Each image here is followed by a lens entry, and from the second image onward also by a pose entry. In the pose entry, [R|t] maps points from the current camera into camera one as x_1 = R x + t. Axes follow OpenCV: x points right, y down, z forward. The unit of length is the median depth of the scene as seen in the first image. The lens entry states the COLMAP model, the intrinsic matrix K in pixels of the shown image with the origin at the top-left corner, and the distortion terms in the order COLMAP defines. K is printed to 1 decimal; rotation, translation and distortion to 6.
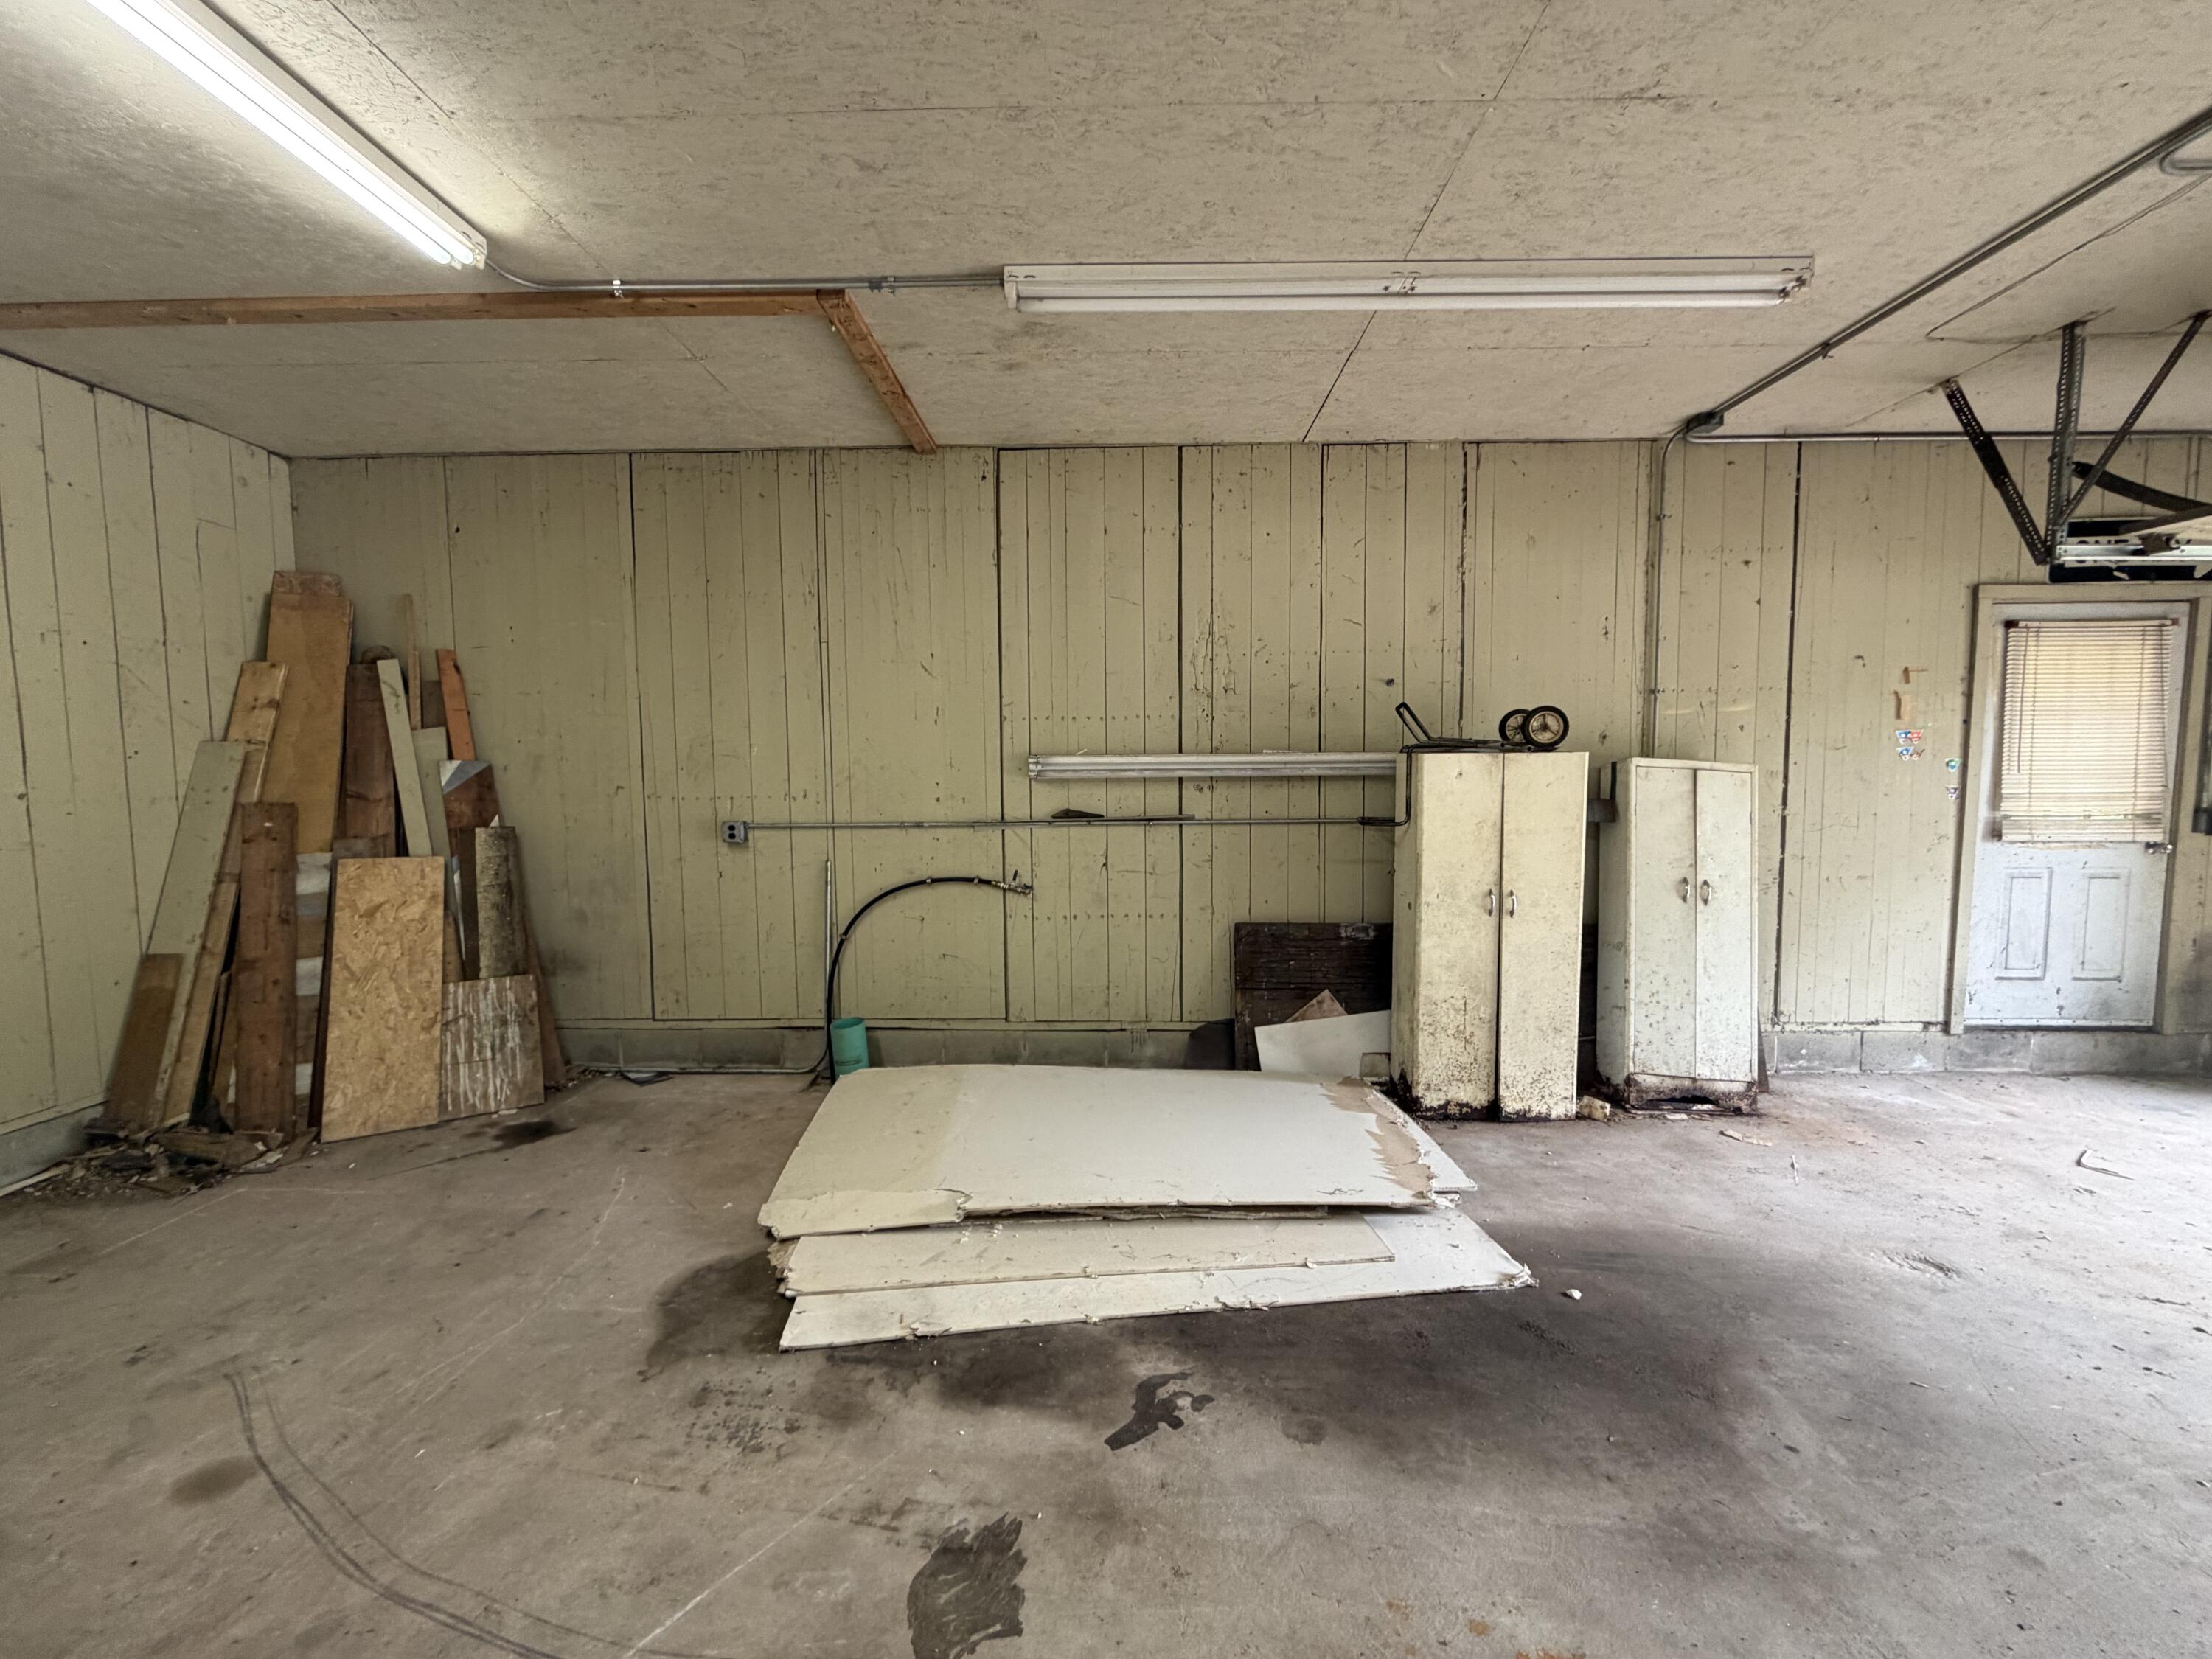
lens RADIAL K [[882.2, 0, 1104.3], [0, 882.2, 830.6], [0, 0, 1]] dist [0.000791, -0.000305]
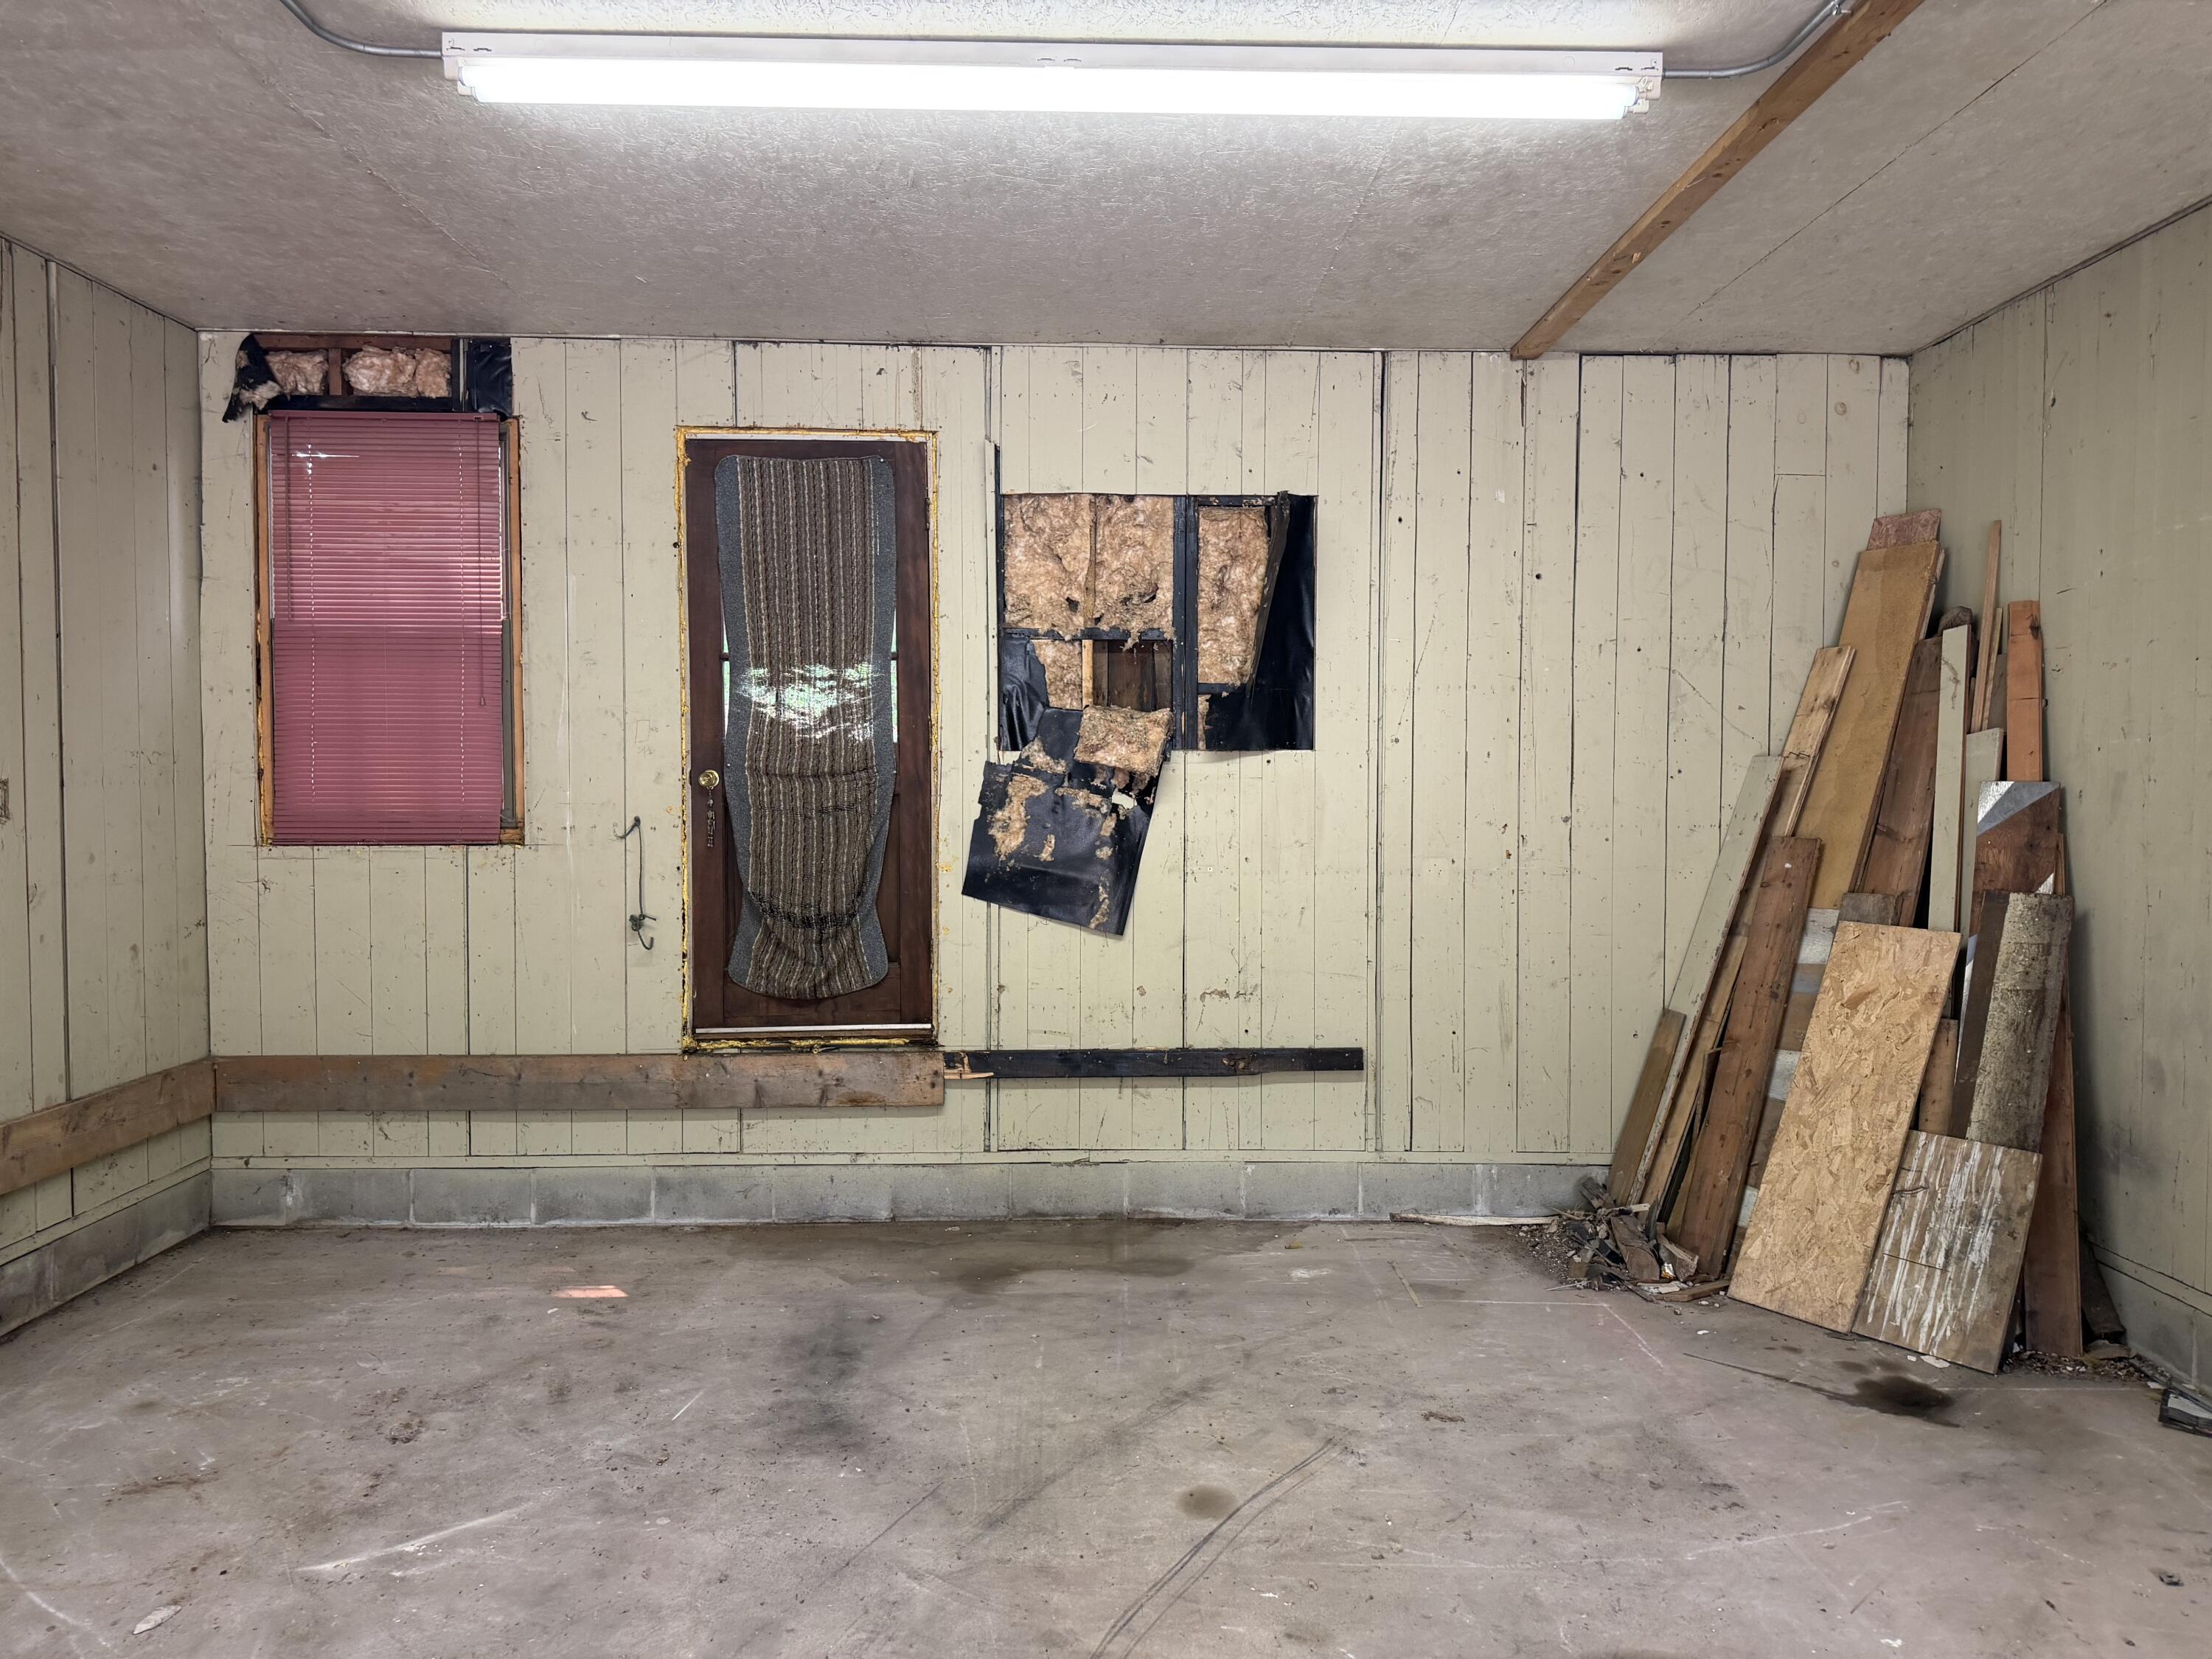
lens RADIAL K [[1566.2, 0, 1127.7], [0, 1566.2, 831.8], [0, 0, 1]] dist [0.053266, -0.056821]
pose [[0.055444, 0.039950, -0.997662, 0.372341], [-0.073336, 0.996663, 0.035834, -0.043444], [0.995765, 0.071178, 0.058188, 0.365386]]
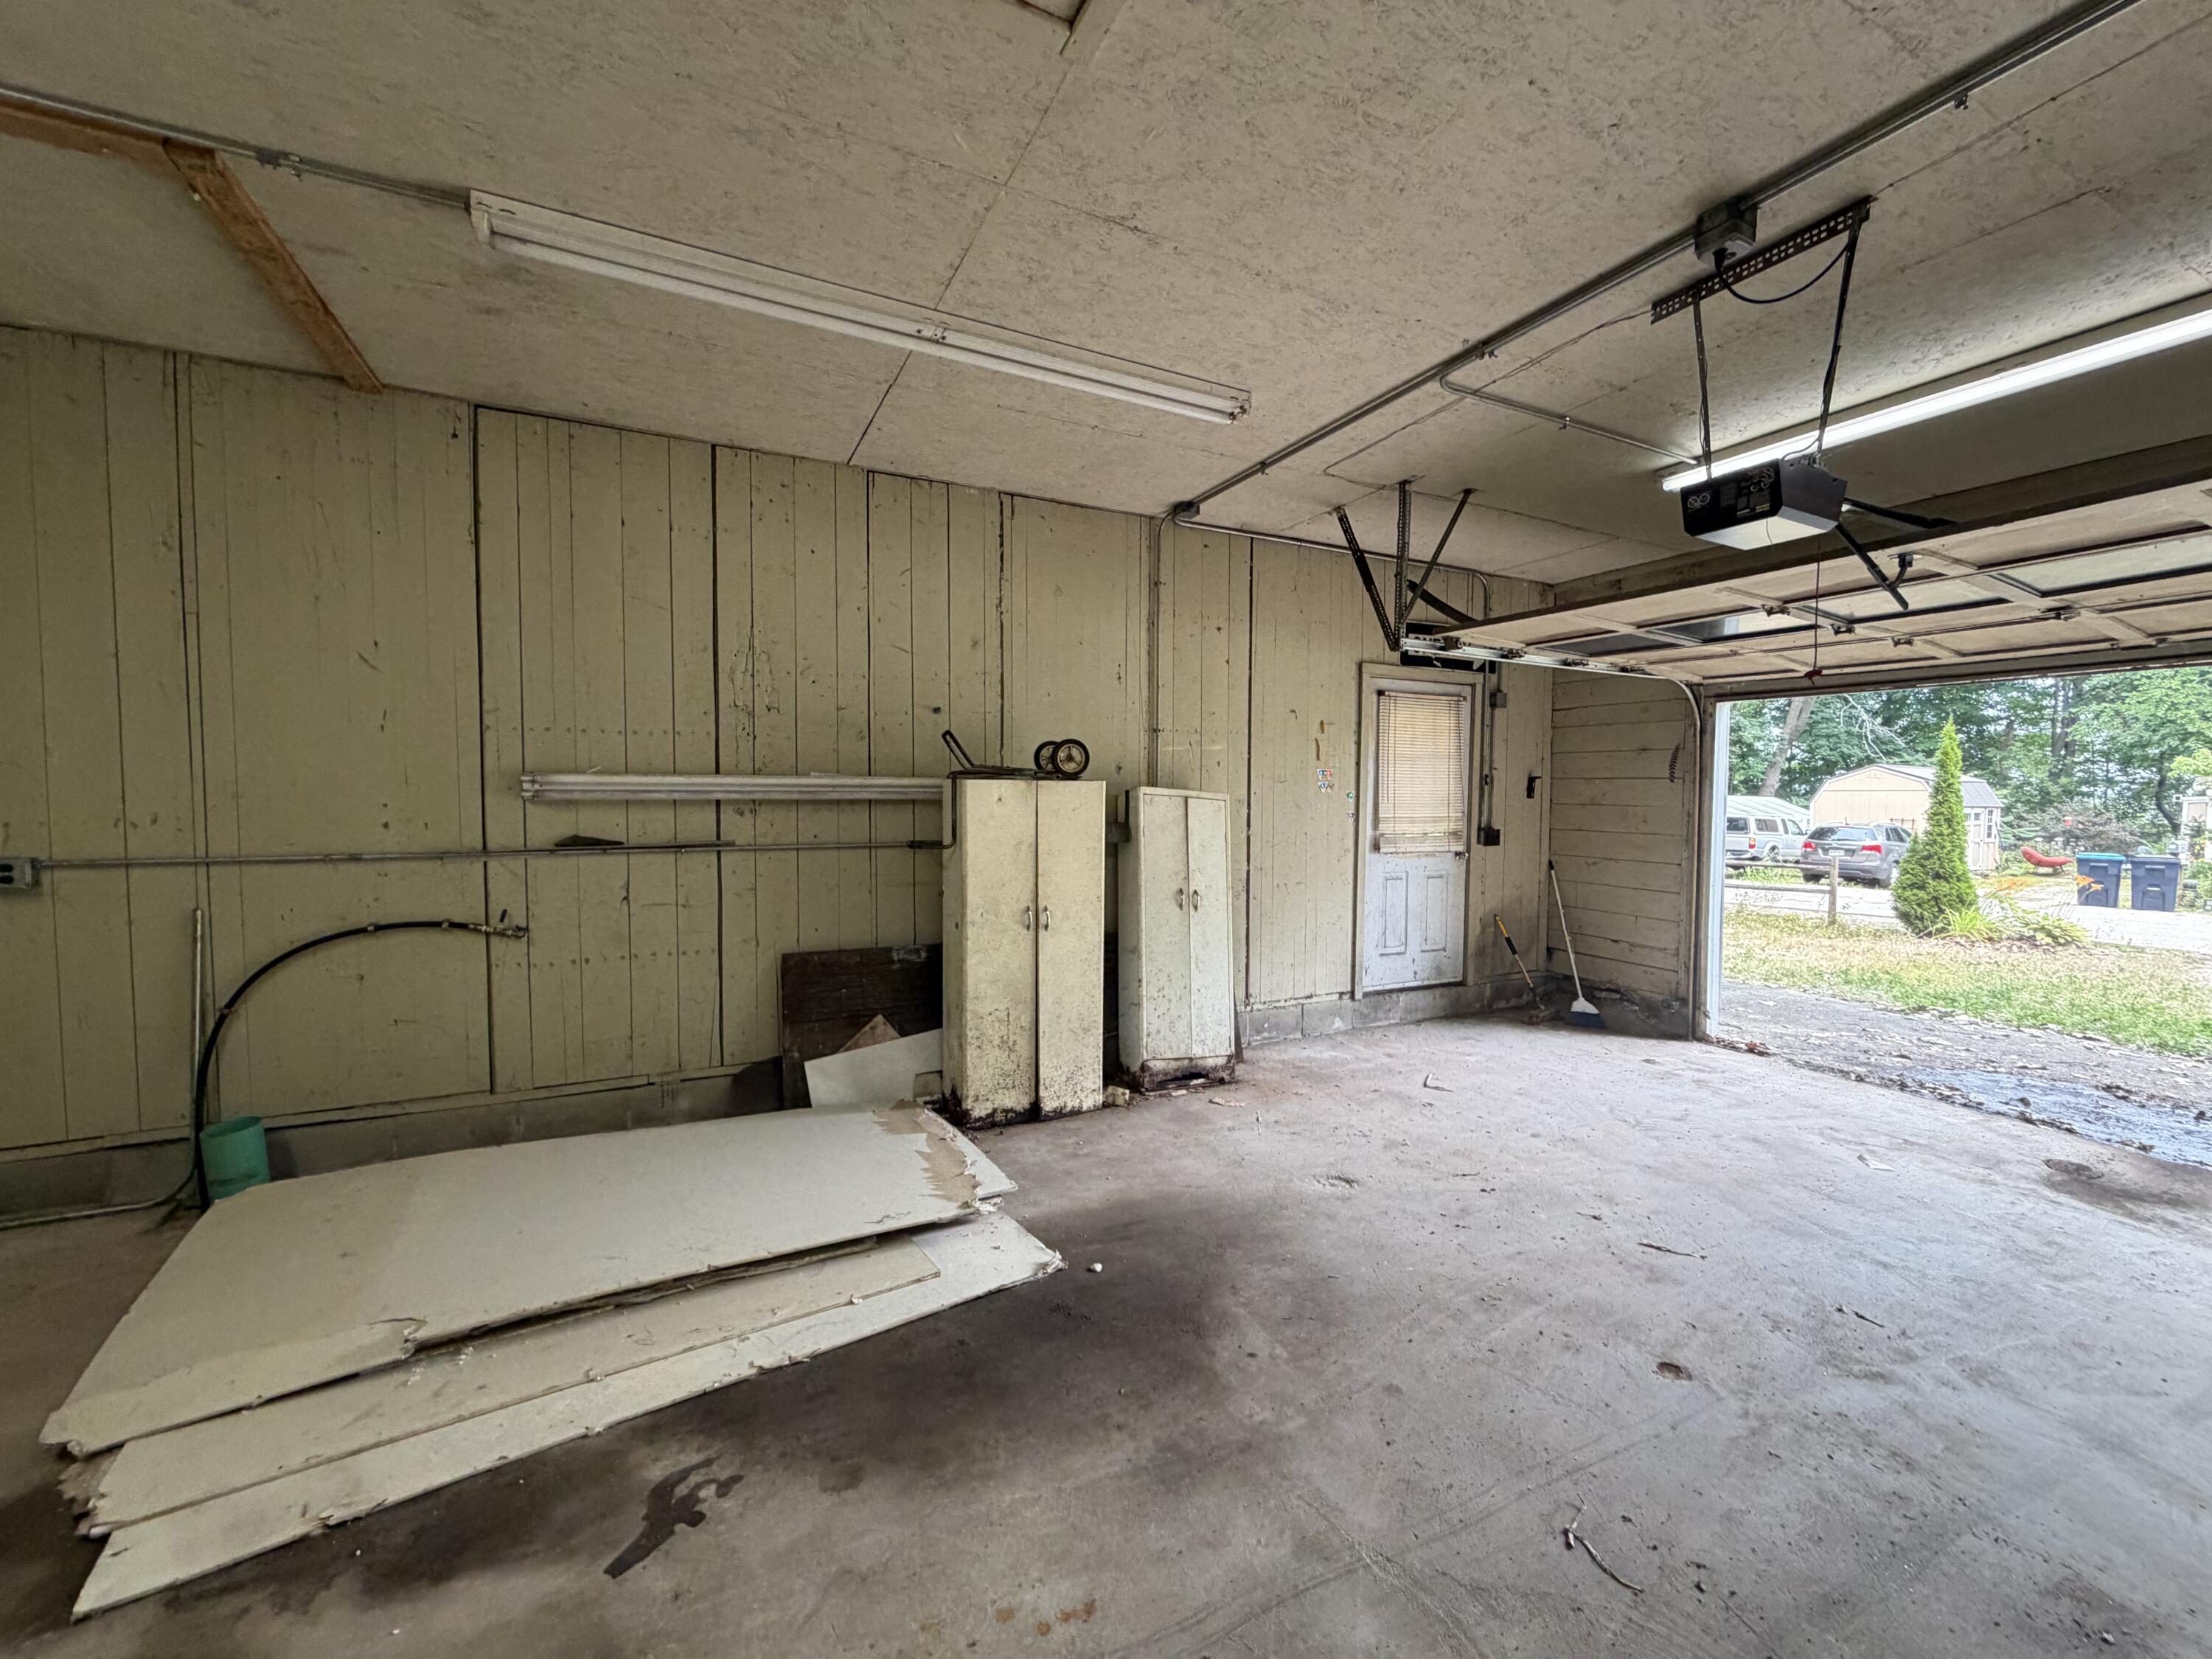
lens RADIAL K [[882.2, 0, 1102.6], [0, 882.2, 831.5], [0, 0, 1]] dist [0.000791, -0.000305]
pose [[0.887411, -0.007530, 0.460917, 0.020644], [0.019422, 0.999589, -0.021064, -0.000253], [-0.460569, 0.027644, 0.887193, -0.002911]]
